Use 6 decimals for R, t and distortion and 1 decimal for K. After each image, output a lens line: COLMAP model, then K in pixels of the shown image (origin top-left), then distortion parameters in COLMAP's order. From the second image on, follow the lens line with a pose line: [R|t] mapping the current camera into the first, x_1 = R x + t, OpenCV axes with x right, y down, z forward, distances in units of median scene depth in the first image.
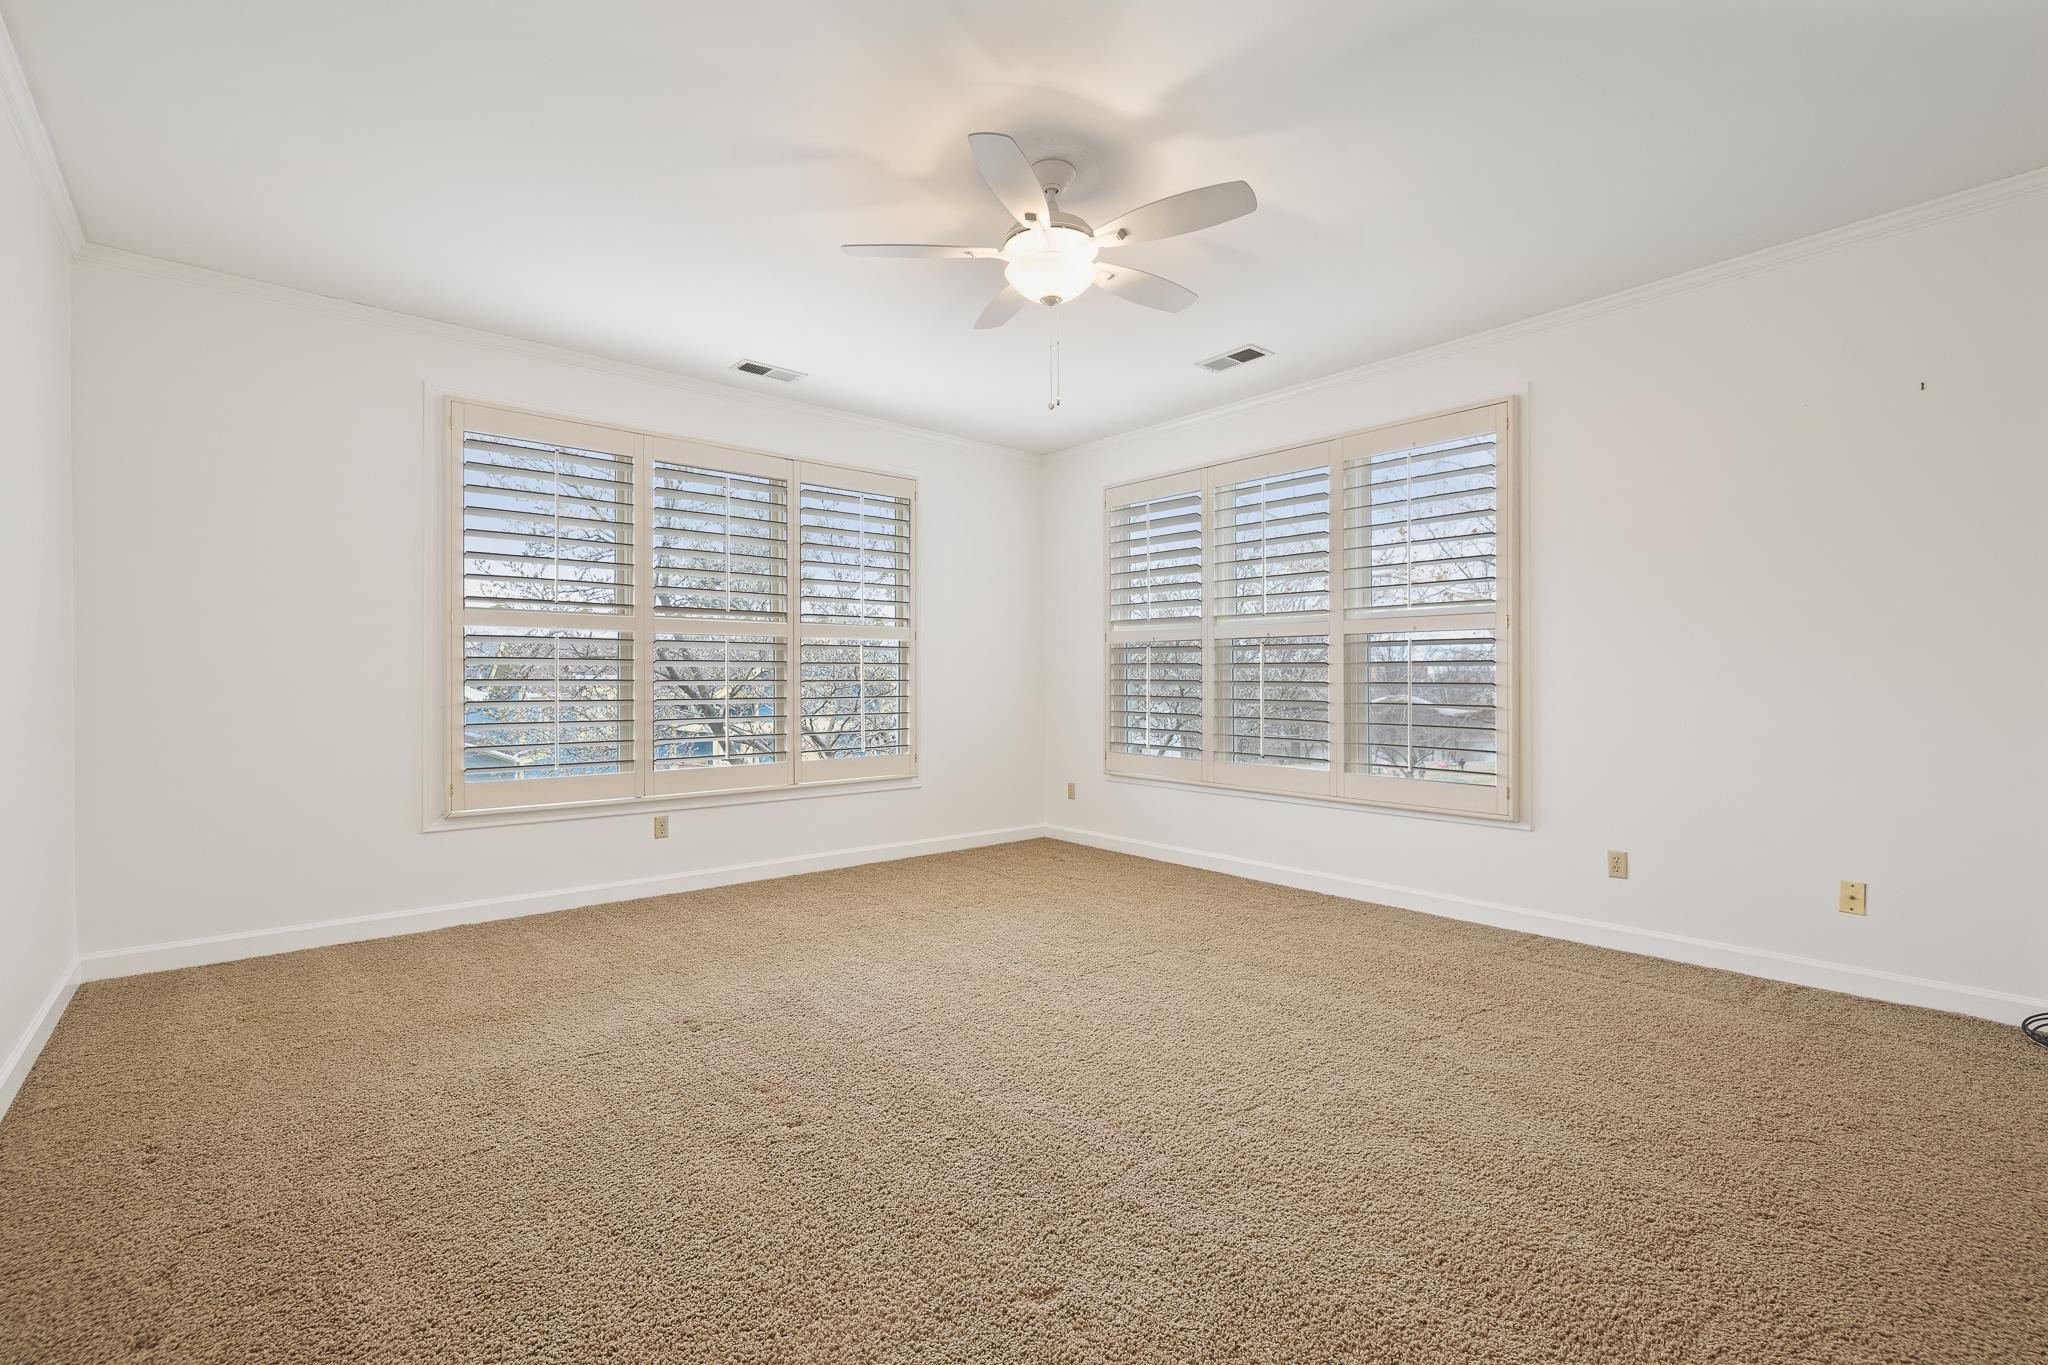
lens RADIAL K [[874.5, 0, 1030.3], [0, 874.5, 691.0], [0, 0, 1]] dist [0.001702, -0.000207]
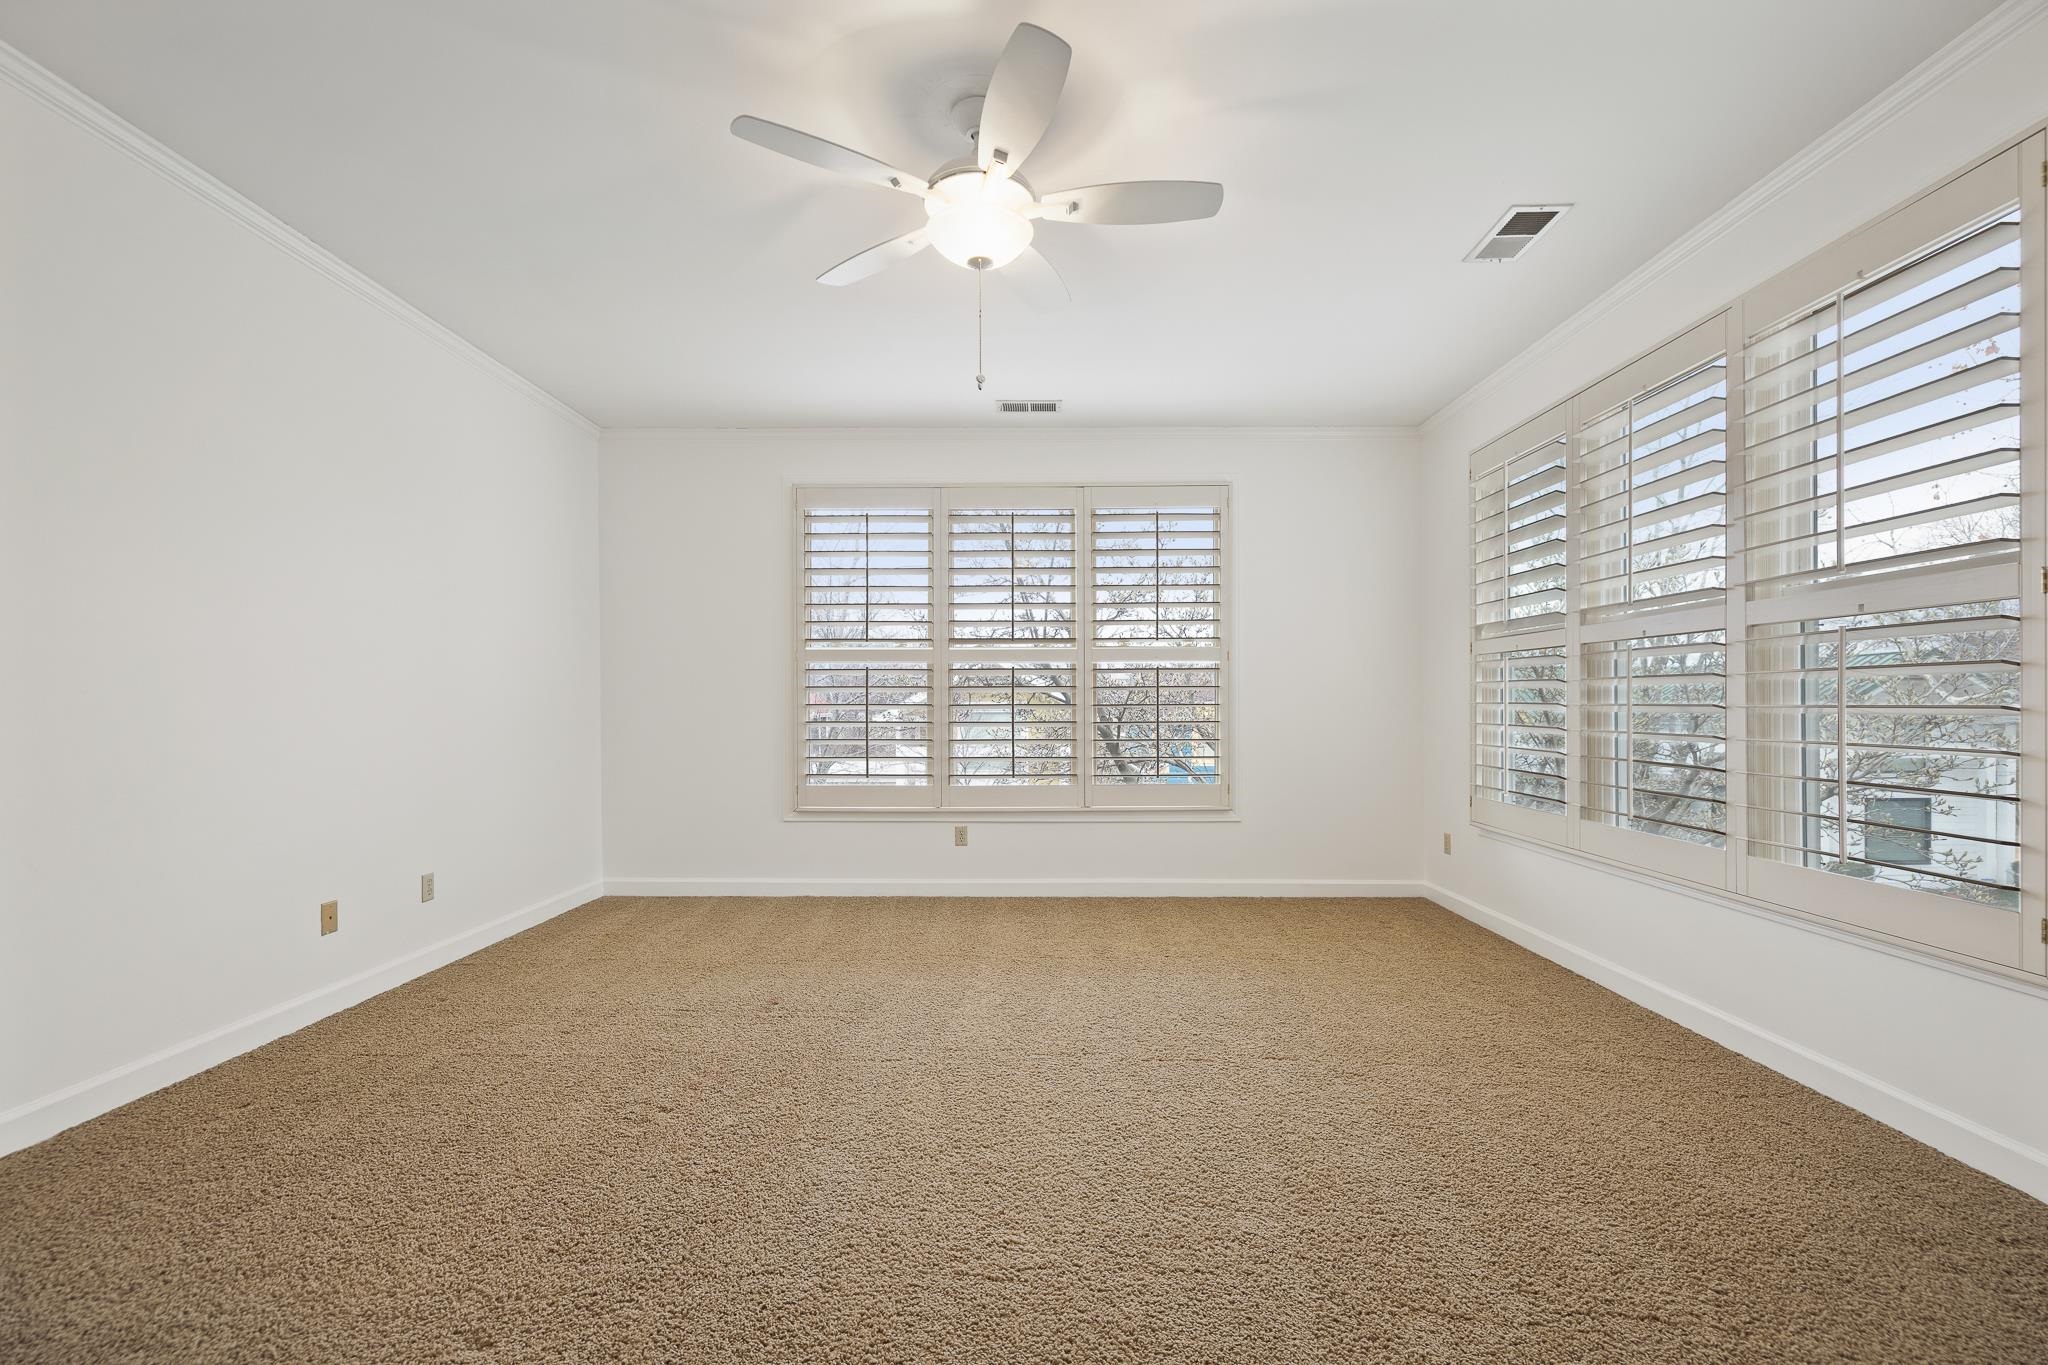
lens RADIAL K [[852.9, 0, 1027.6], [0, 852.9, 723.8], [0, 0, 1]] dist [-0.000328, -0.000335]
pose [[0.761823, 0.012281, -0.647669, 0.349956], [-0.006398, 0.999914, 0.011434, -0.001121], [0.647754, -0.004567, 0.761836, 0.222960]]
